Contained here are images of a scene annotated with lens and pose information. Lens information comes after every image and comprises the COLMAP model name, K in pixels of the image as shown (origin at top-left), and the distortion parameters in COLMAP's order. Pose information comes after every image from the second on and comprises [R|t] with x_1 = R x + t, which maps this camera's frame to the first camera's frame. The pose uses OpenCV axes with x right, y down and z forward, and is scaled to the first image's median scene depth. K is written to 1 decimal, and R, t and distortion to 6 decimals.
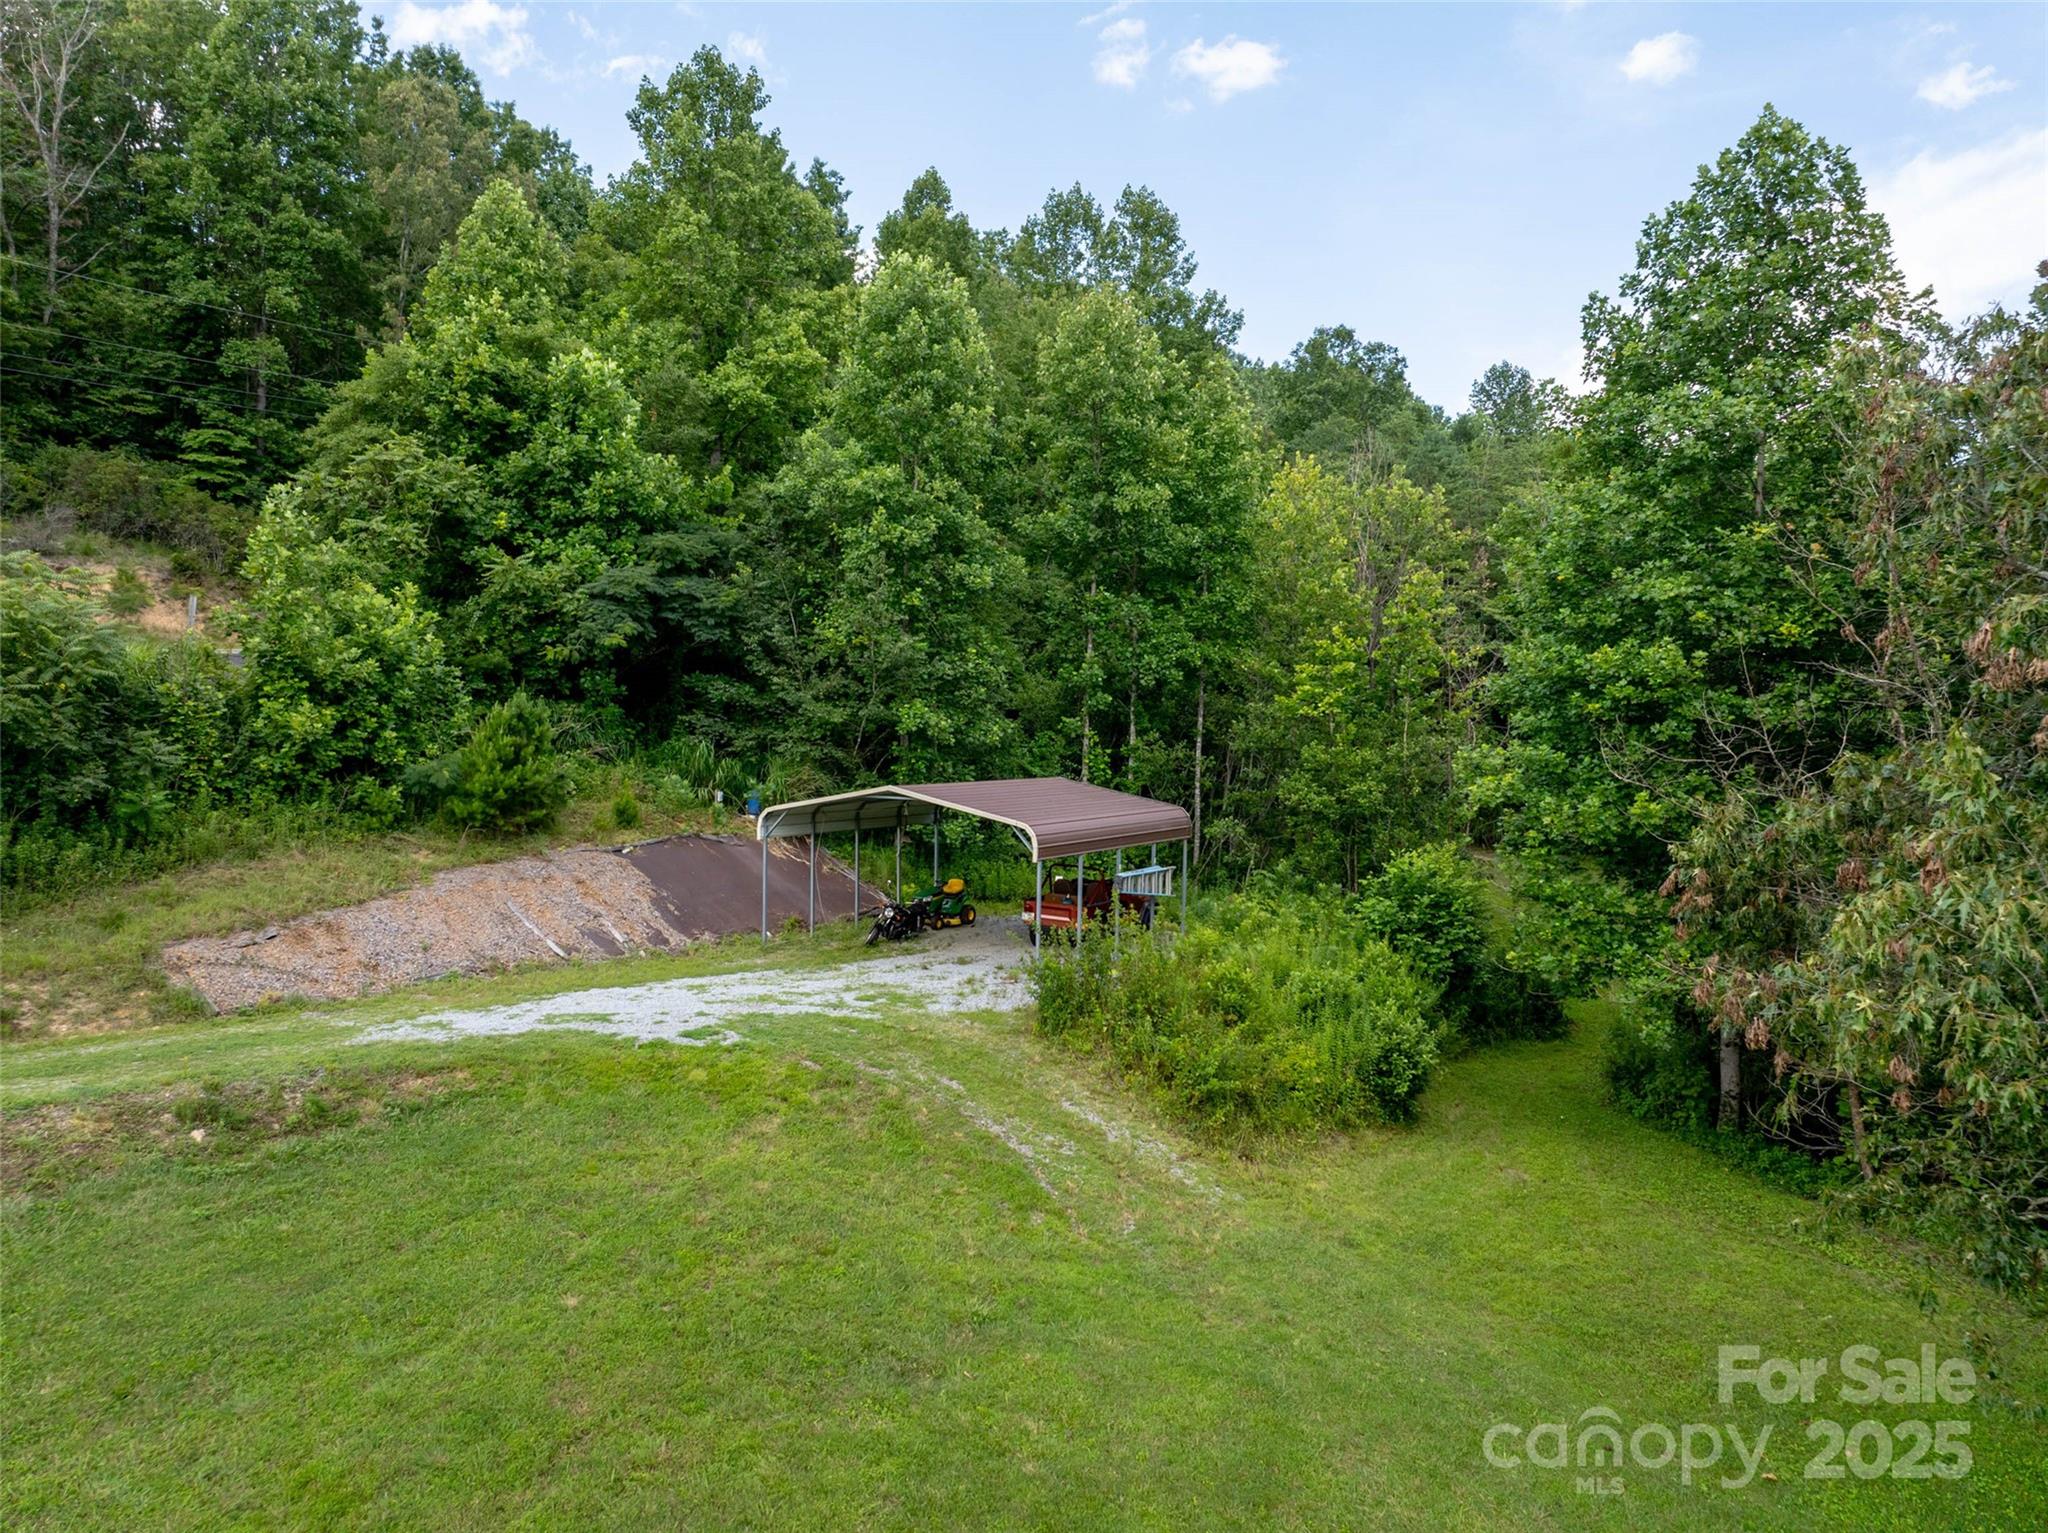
lens RADIAL K [[1425.0, 0, 1033.7], [0, 1425.0, 756.2], [0, 0, 1]] dist [-0.045486, 0.017781]
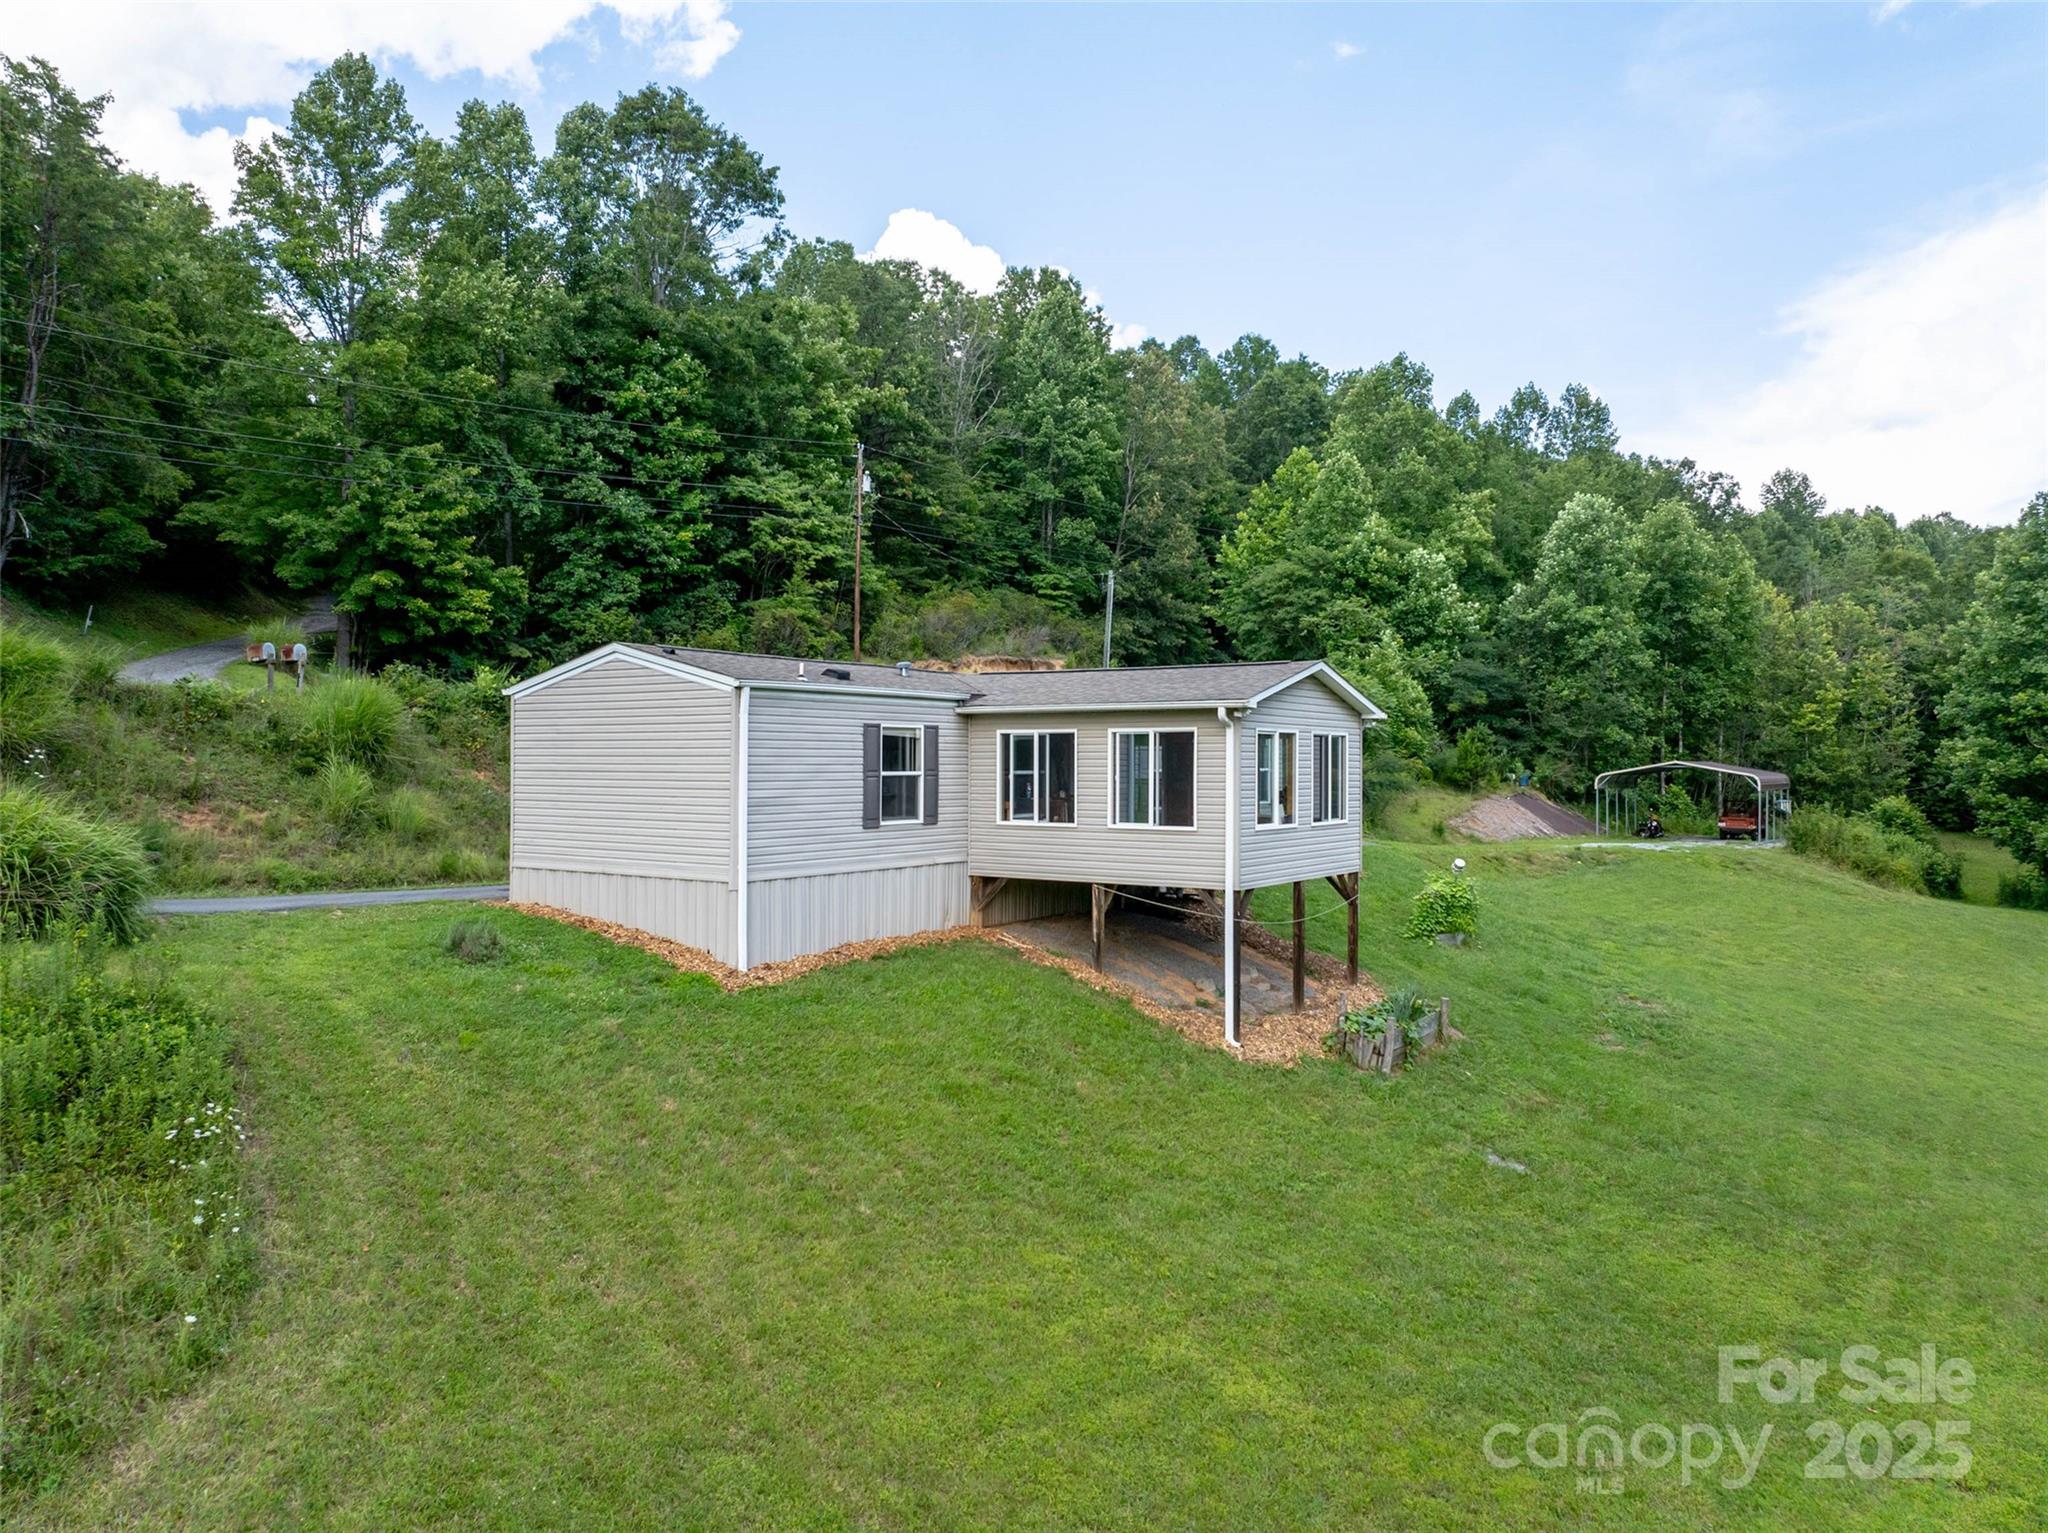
lens RADIAL K [[1425.0, 0, 1044.0], [0, 1425.0, 757.7], [0, 0, 1]] dist [-0.045486, 0.017781]
pose [[0.995083, -0.015544, -0.097818, -0.569265], [0.012044, 0.999269, -0.036272, 0.054774], [0.098311, 0.034915, 0.994543, -0.849053]]
